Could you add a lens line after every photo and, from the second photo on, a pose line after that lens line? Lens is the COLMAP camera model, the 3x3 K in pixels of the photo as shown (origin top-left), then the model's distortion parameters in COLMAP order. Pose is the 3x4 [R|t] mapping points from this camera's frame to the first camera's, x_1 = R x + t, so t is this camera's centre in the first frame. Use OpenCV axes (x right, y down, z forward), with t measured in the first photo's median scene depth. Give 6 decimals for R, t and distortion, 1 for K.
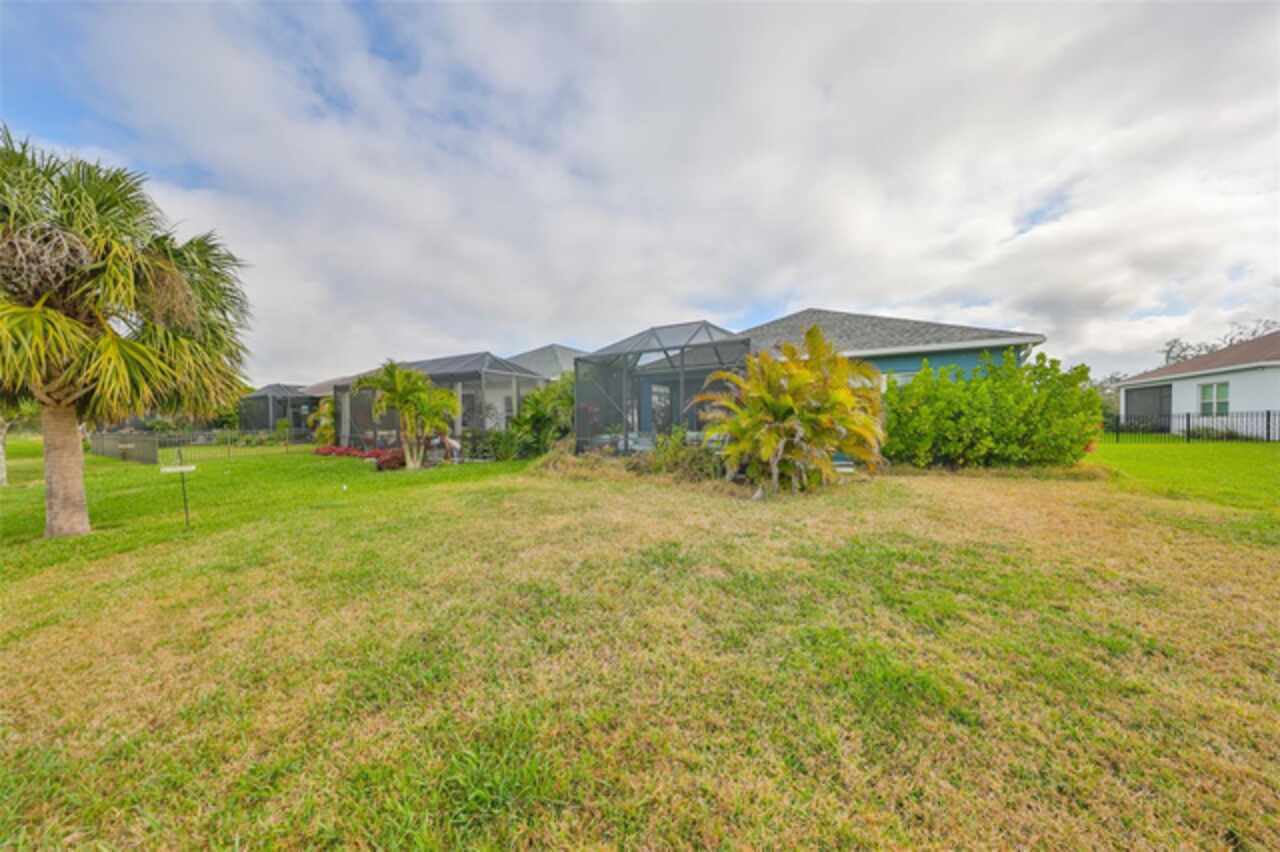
lens RADIAL K [[413.6, 0, 648.5], [0, 413.6, 426.1], [0, 0, 1]] dist [0.002214, -0.000020]
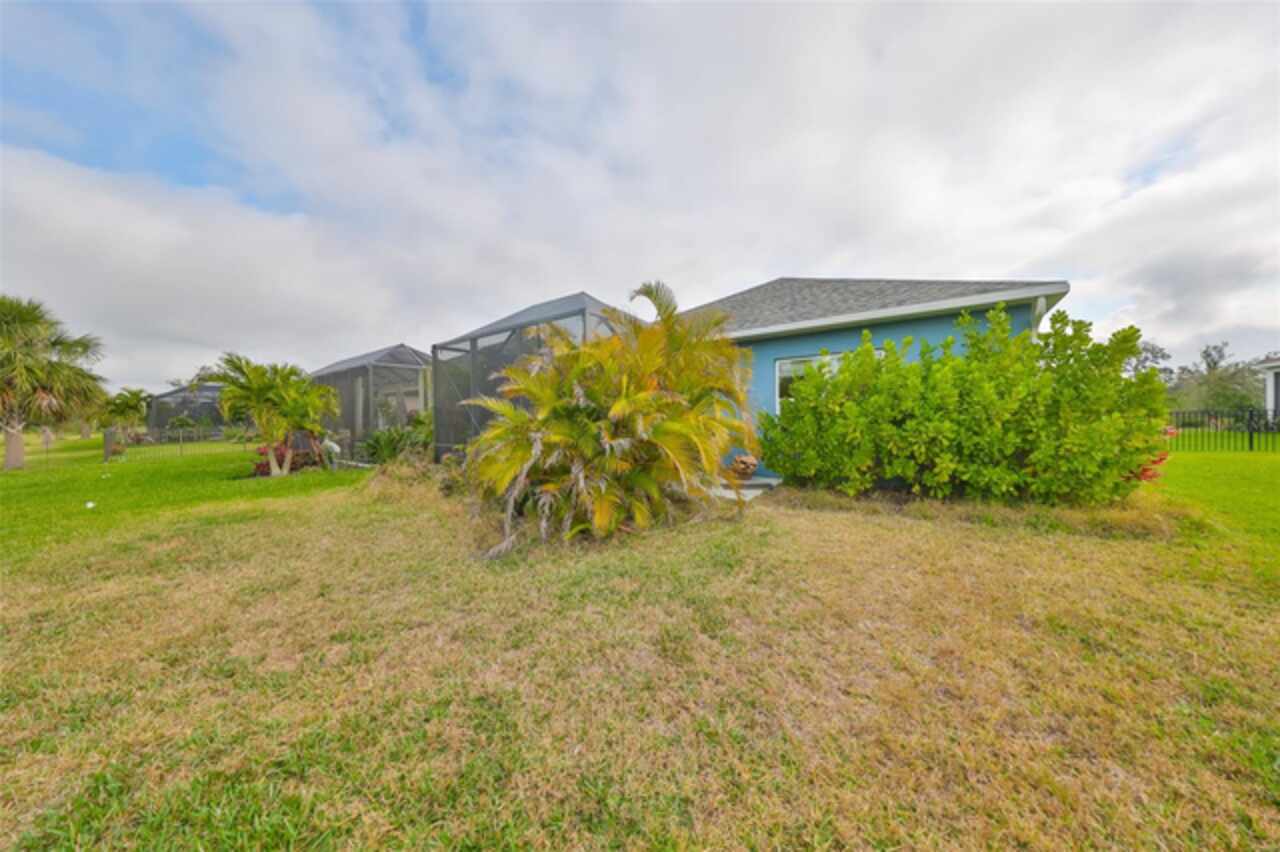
lens RADIAL K [[413.6, 0, 632.6], [0, 413.6, 418.9], [0, 0, 1]] dist [0.002214, -0.000020]
pose [[0.988618, -0.001734, -0.150436, 0.425904], [0.000926, 0.999985, -0.005436, -0.019245], [0.150444, 0.005235, 0.988605, 0.314253]]
